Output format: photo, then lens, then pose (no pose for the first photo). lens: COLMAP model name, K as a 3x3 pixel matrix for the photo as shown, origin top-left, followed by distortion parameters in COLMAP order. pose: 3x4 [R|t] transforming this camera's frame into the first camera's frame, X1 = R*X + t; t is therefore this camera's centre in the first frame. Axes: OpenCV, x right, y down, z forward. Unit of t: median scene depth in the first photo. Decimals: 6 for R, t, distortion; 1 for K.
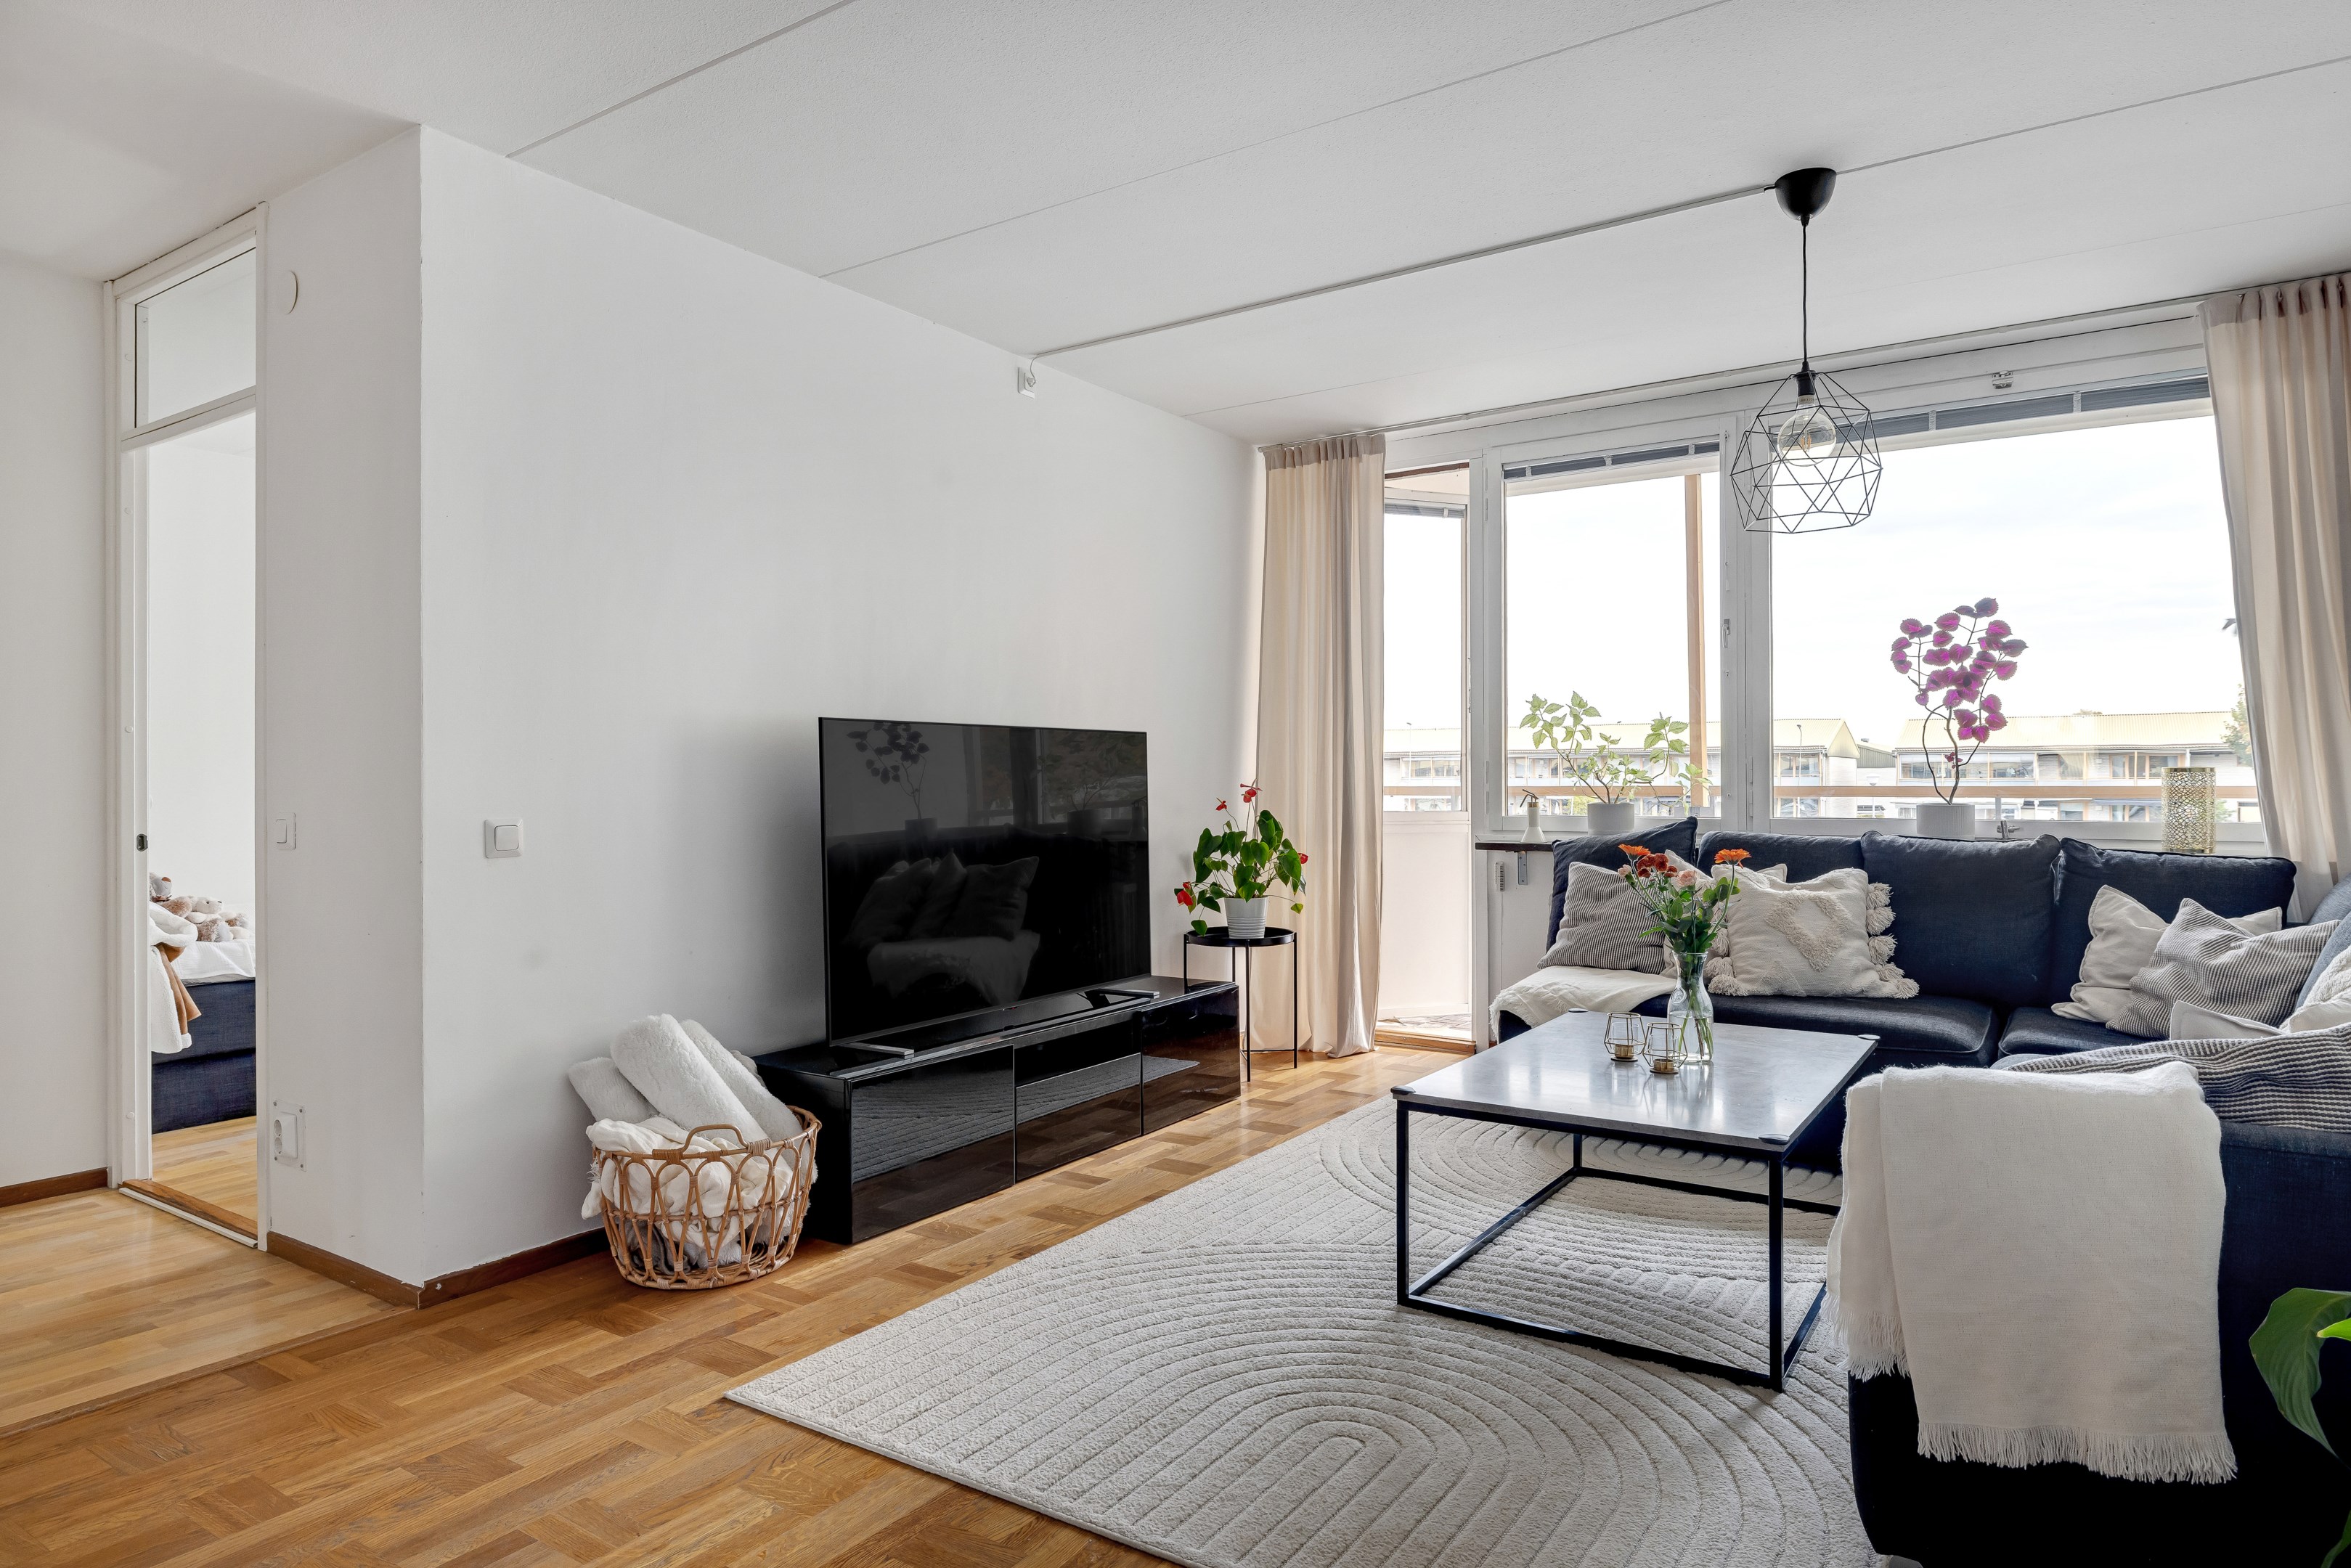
lens RADIAL K [[1391.9, 0, 1161.3], [0, 1391.9, 779.8], [0, 0, 1]] dist [-0.002104, 0.001868]
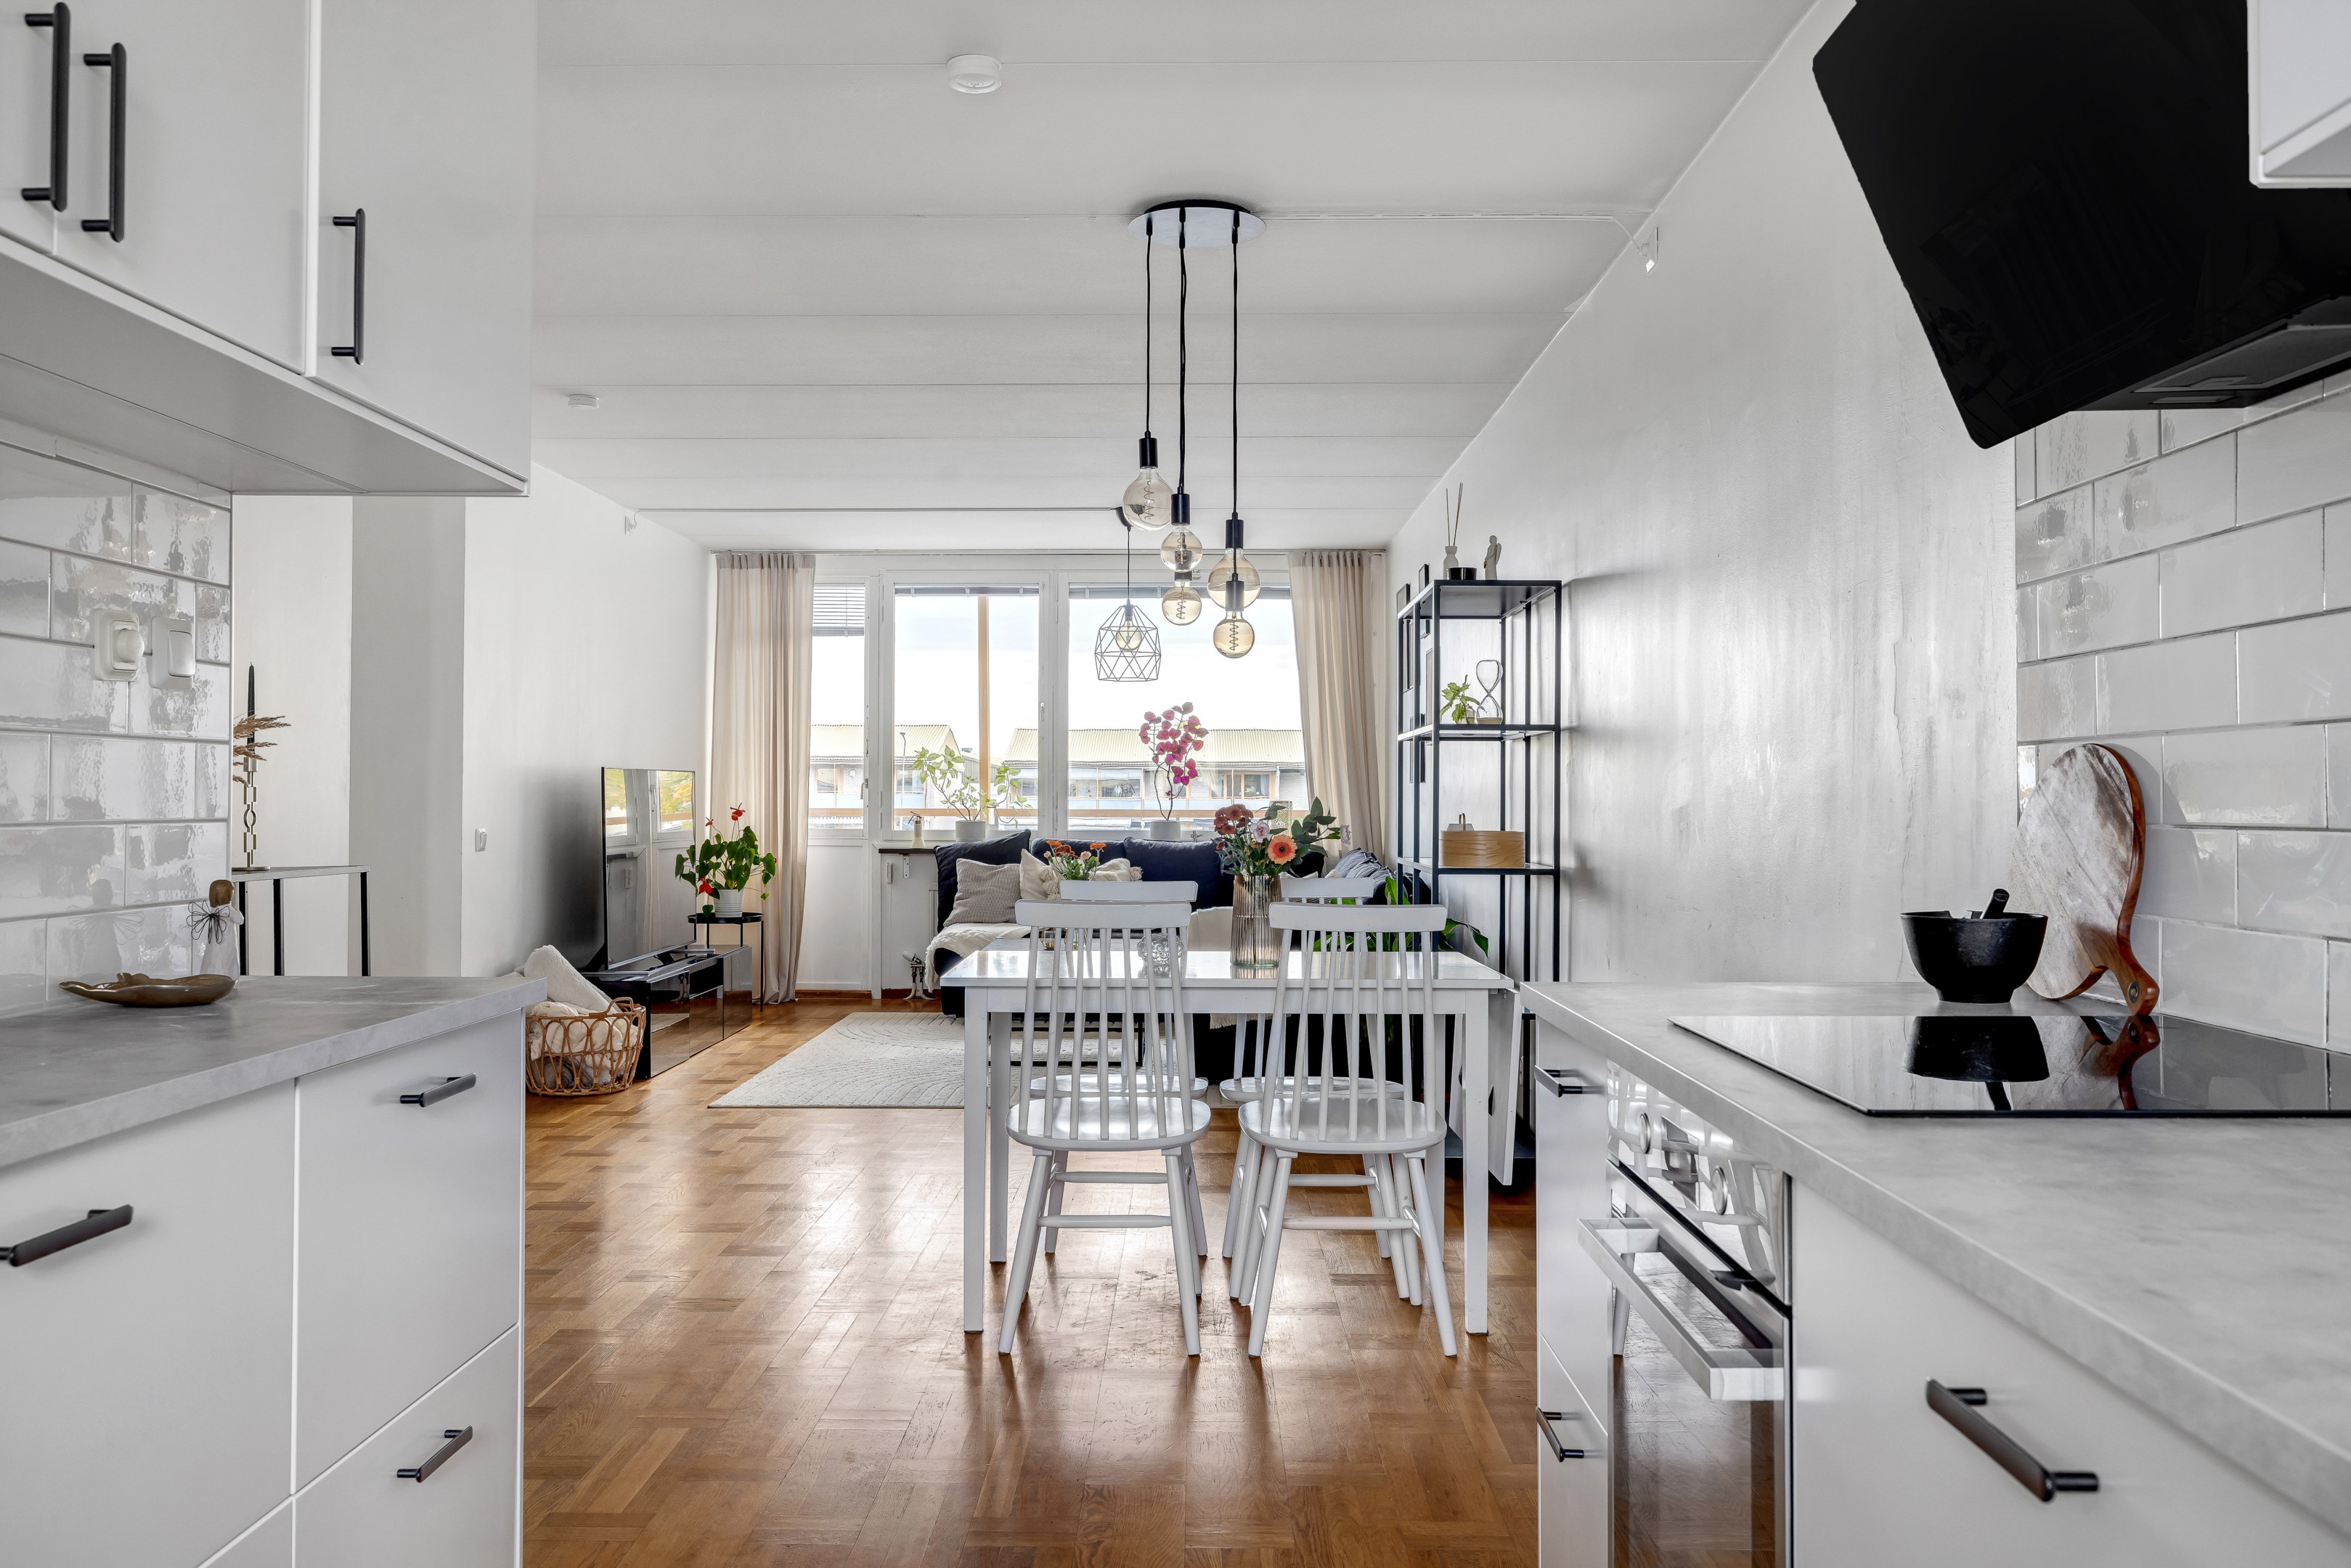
lens RADIAL K [[1922.8, 0, 1180.9], [0, 1922.8, 777.4], [0, 0, 1]] dist [-0.010751, -0.003541]
pose [[0.833102, 0.011860, 0.552992, -0.759383], [-0.006913, 0.999915, -0.011031, -0.010557], [-0.553076, 0.005367, 0.833114, -1.020475]]
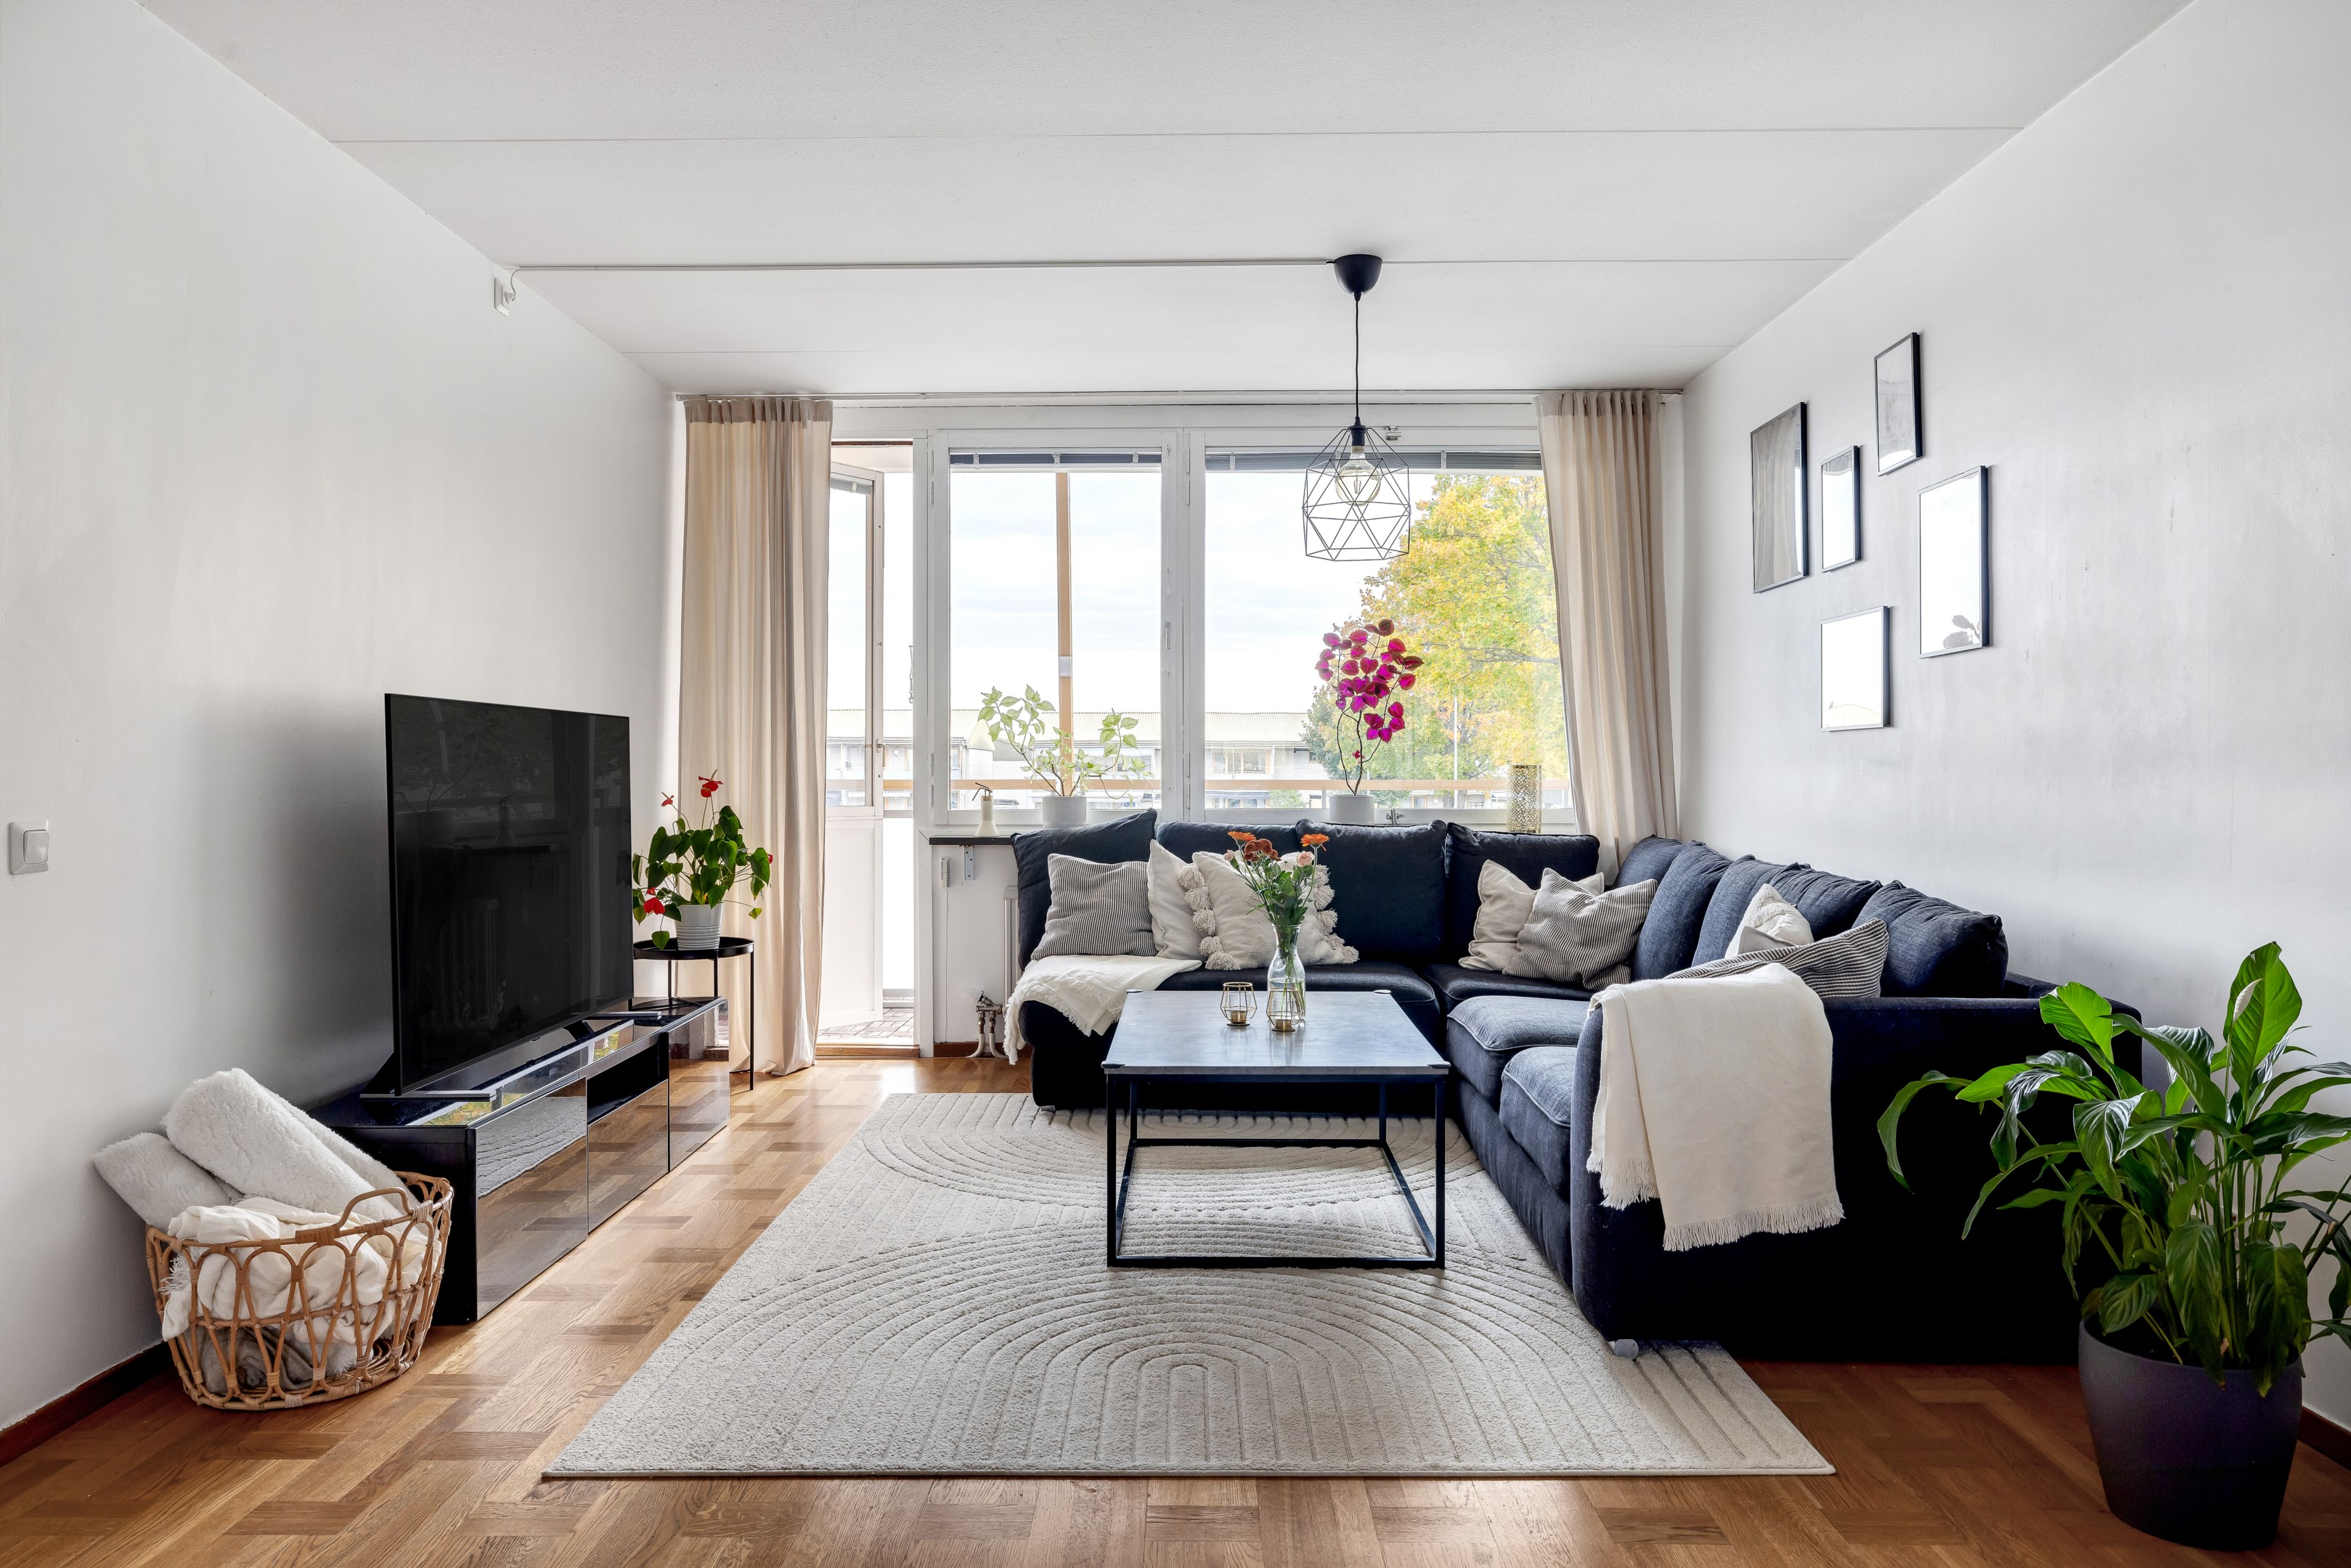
lens RADIAL K [[1624.5, 0, 1169.8], [0, 1624.5, 769.0], [0, 0, 1]] dist [0.001565, 0.000879]
pose [[0.834944, 0.004107, 0.550319, -0.318457], [-0.002974, 0.999991, -0.002952, 0.000348], [-0.550327, 0.000828, 0.834949, -0.041514]]
